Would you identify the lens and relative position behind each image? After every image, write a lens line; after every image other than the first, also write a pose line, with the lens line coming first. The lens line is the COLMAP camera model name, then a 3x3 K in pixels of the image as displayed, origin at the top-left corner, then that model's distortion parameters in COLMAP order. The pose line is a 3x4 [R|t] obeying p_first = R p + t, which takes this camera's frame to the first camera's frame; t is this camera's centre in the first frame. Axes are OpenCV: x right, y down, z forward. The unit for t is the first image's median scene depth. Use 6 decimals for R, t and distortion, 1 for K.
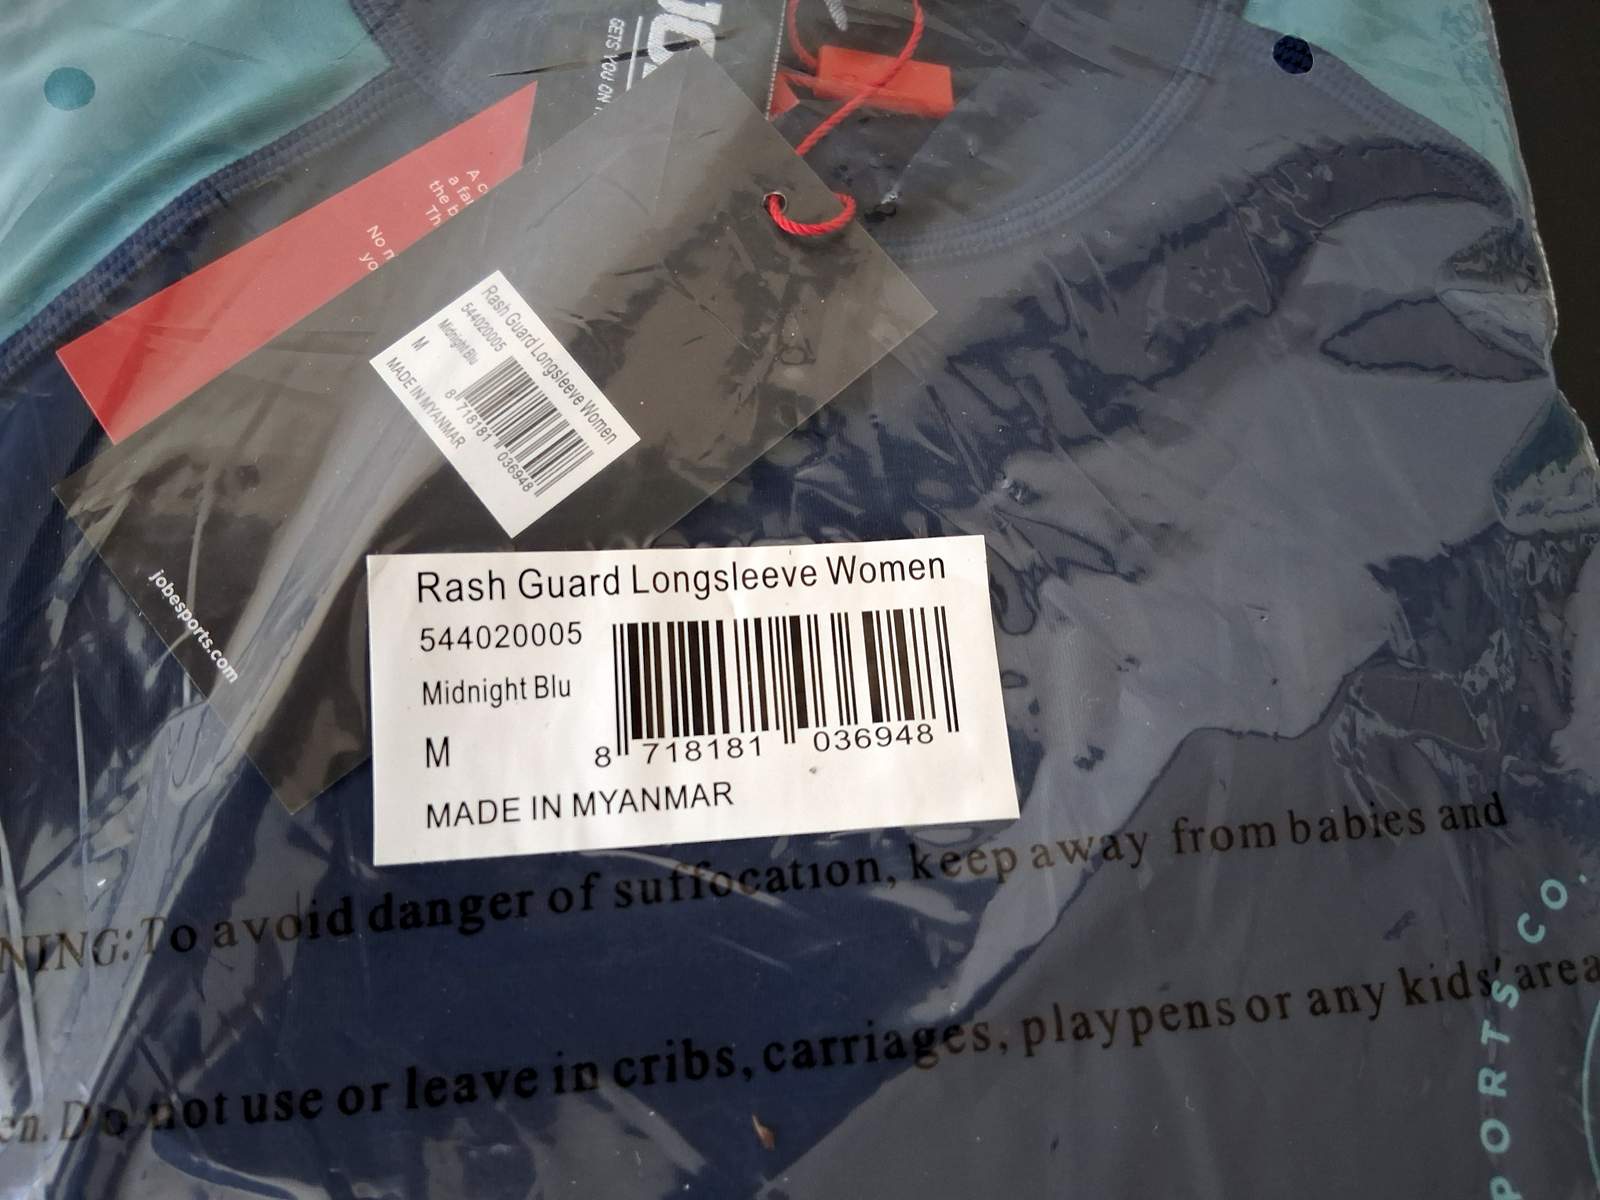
lens RADIAL K [[1199.5, 0, 800.7], [0, 1199.5, 612.1], [0, 0, 1]] dist [0.102176, -0.178266]
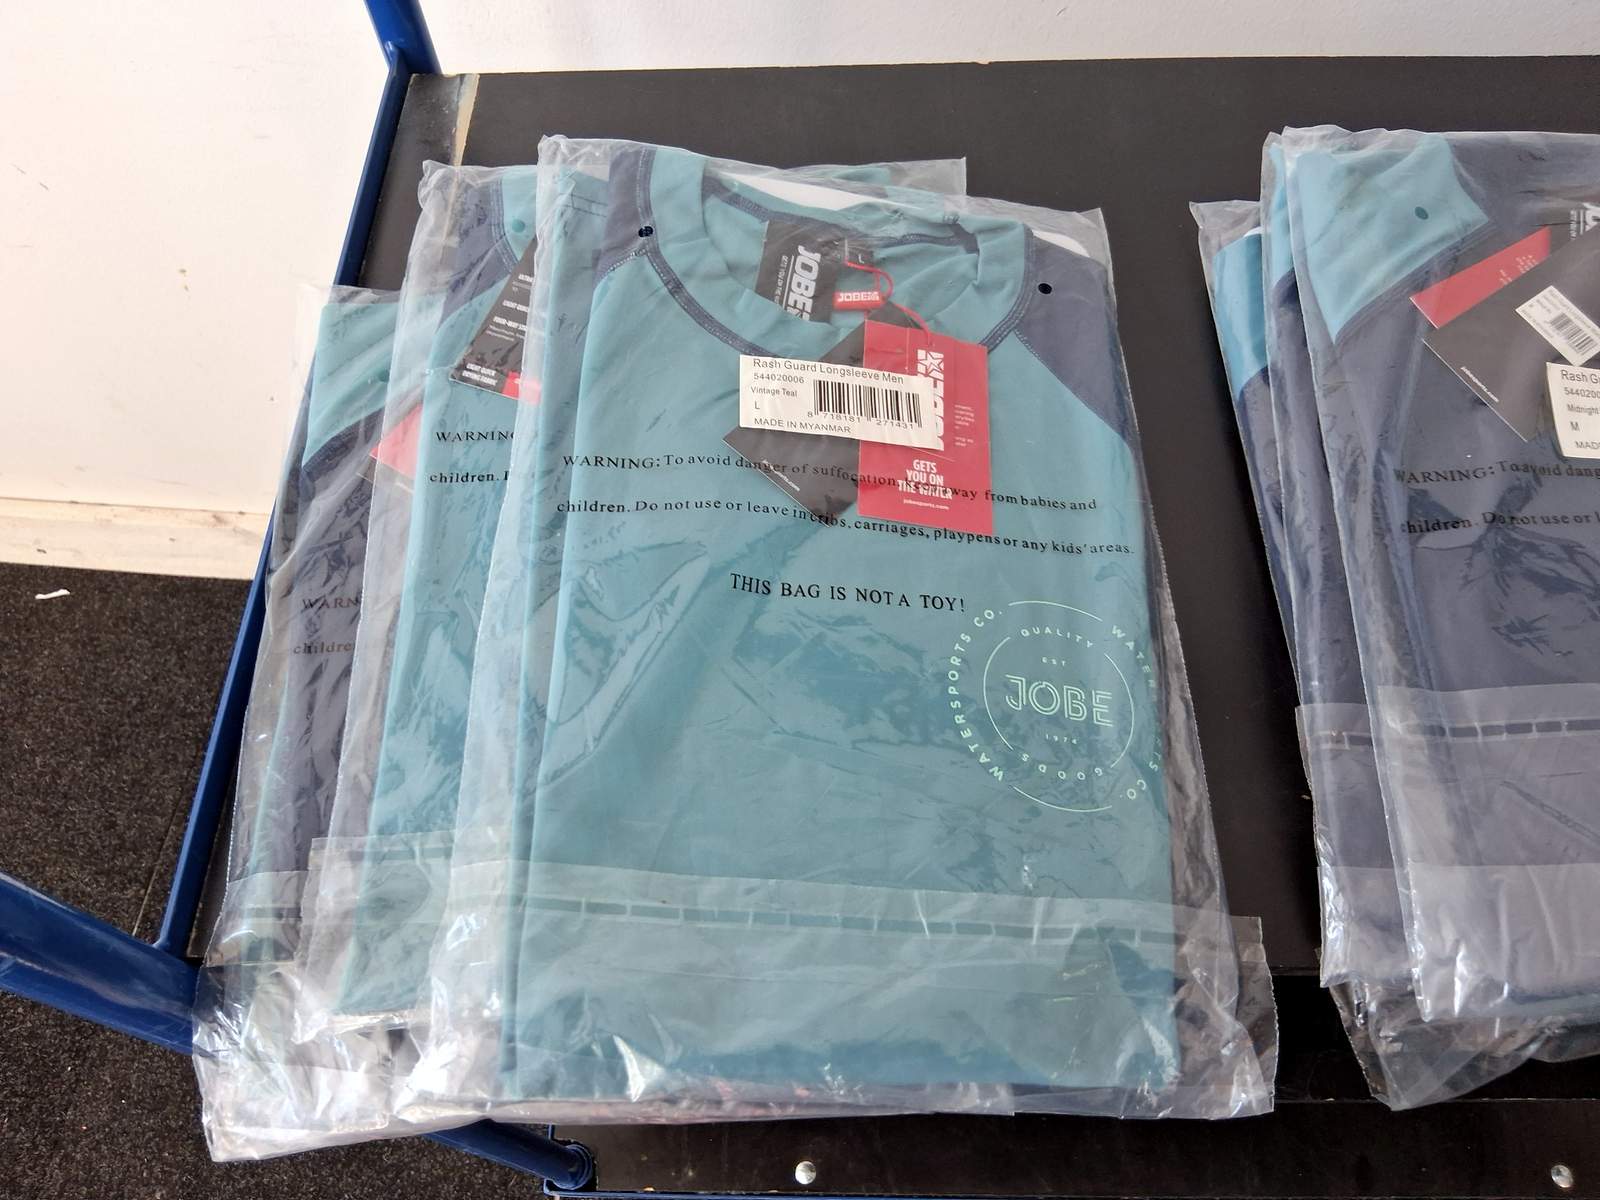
lens RADIAL K [[1199.5, 0, 800.7], [0, 1199.5, 612.1], [0, 0, 1]] dist [0.102176, -0.178266]
pose [[0.995412, 0.065216, -0.070019, -1.800644], [-0.078982, 0.973083, -0.216498, 1.245584], [0.054015, 0.221035, 0.973769, -1.722314]]
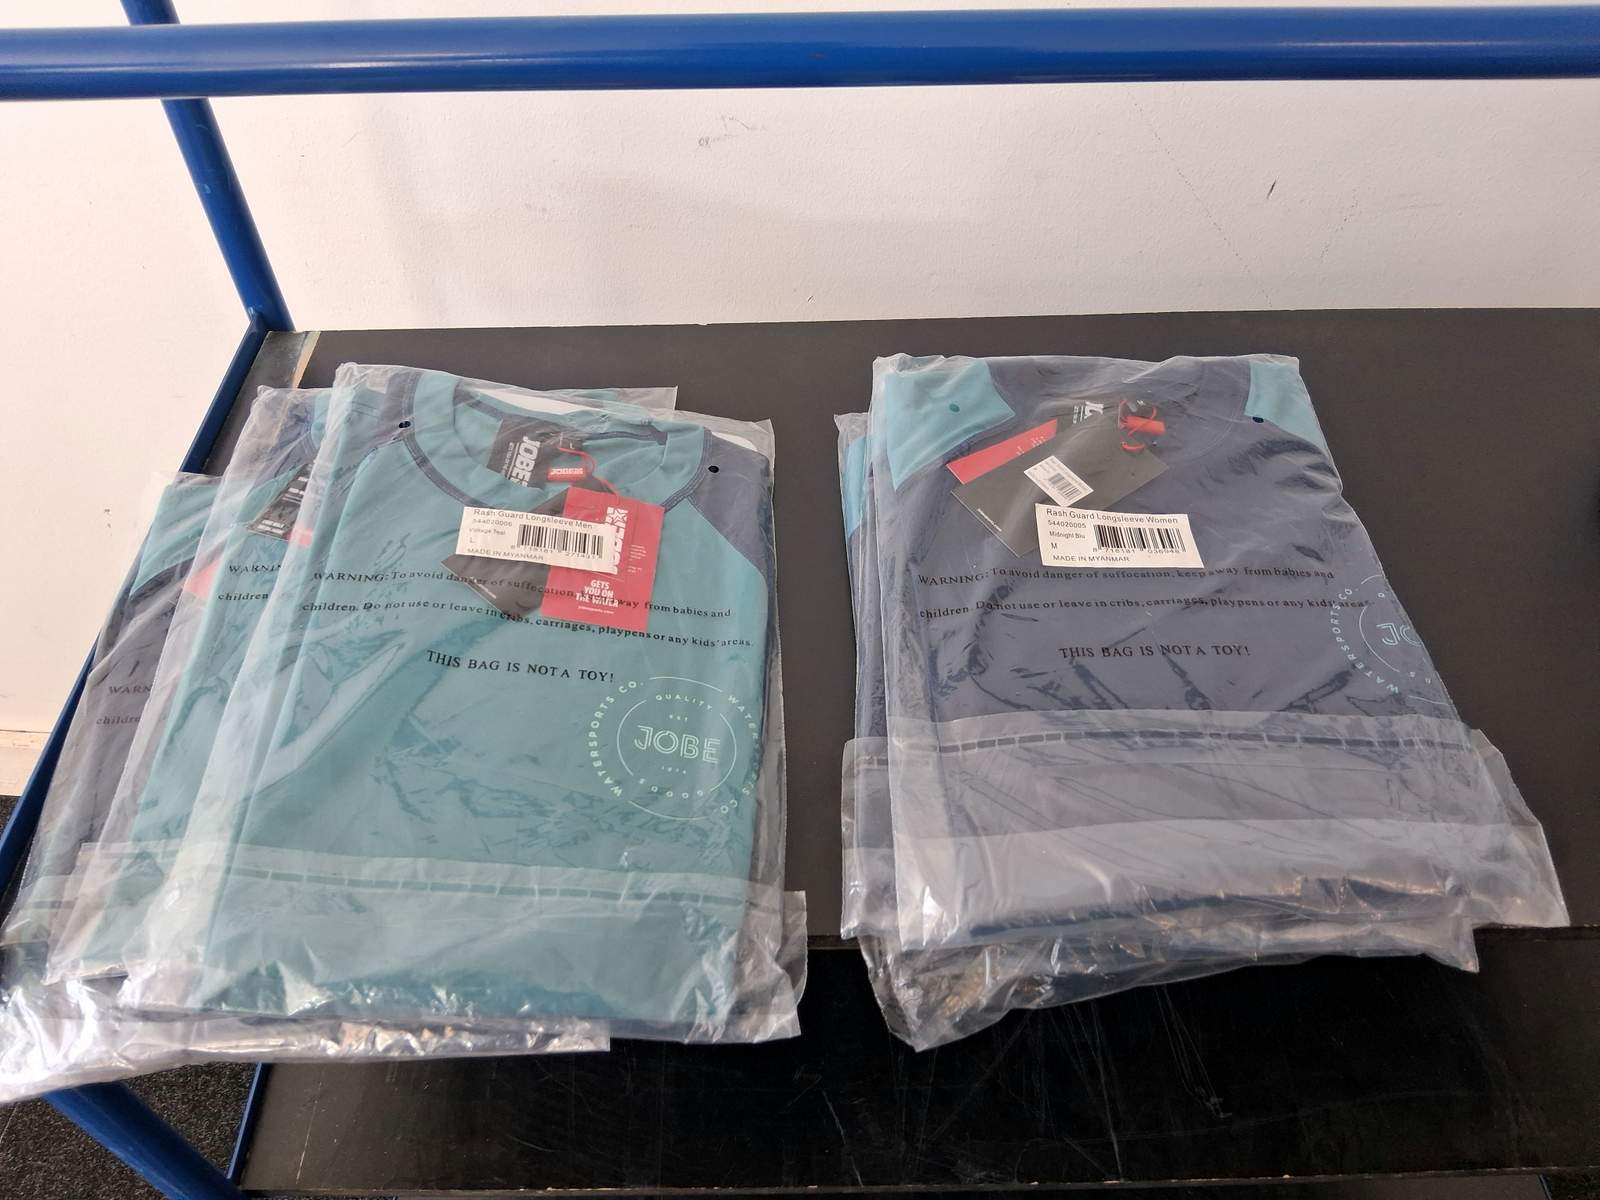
lens RADIAL K [[1199.5, 0, 800.7], [0, 1199.5, 612.1], [0, 0, 1]] dist [0.102176, -0.178266]
pose [[0.997819, 0.039720, -0.052720, -0.867108], [-0.058825, 0.897419, -0.437241, 1.991518], [0.029945, 0.439388, 0.897798, -2.379783]]
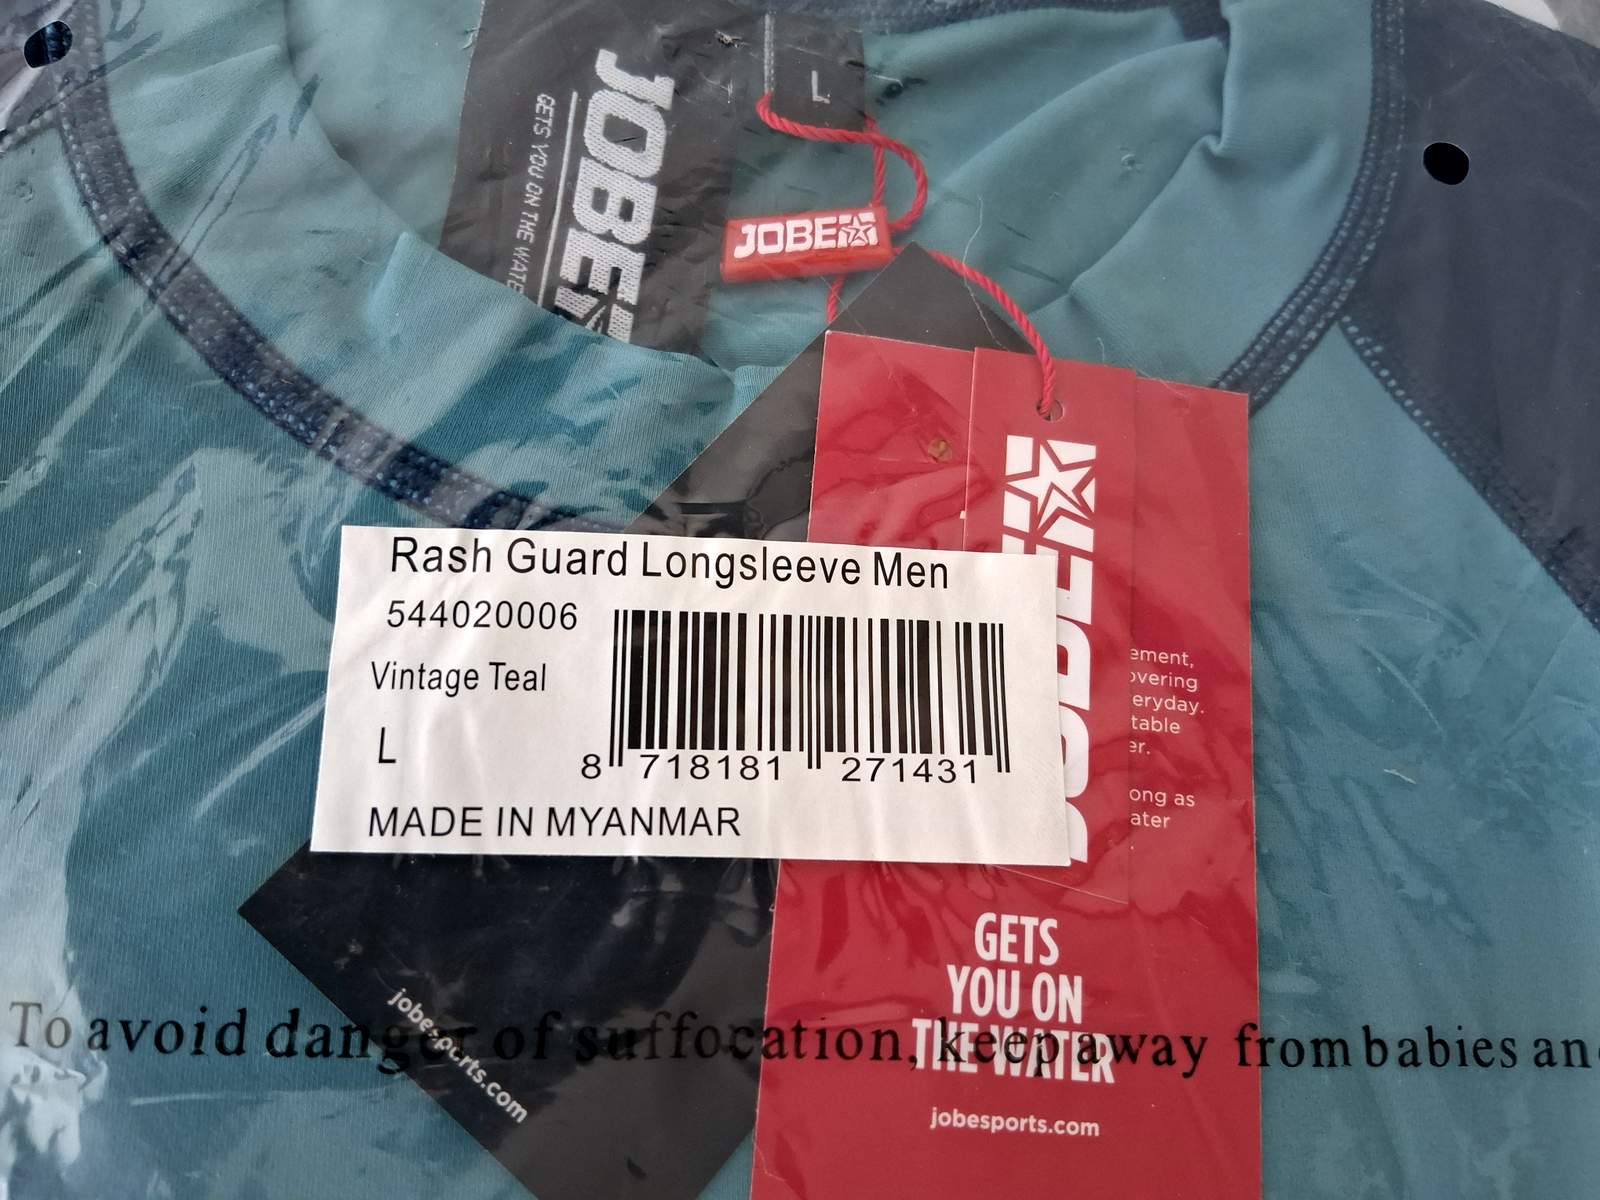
lens RADIAL K [[1199.5, 0, 800.7], [0, 1199.5, 612.1], [0, 0, 1]] dist [0.102176, -0.178266]
pose [[0.985922, 0.088045, -0.142145, -1.774063], [-0.083610, 0.995815, 0.036891, 0.004350], [0.144798, -0.024487, 0.989158, 0.252870]]
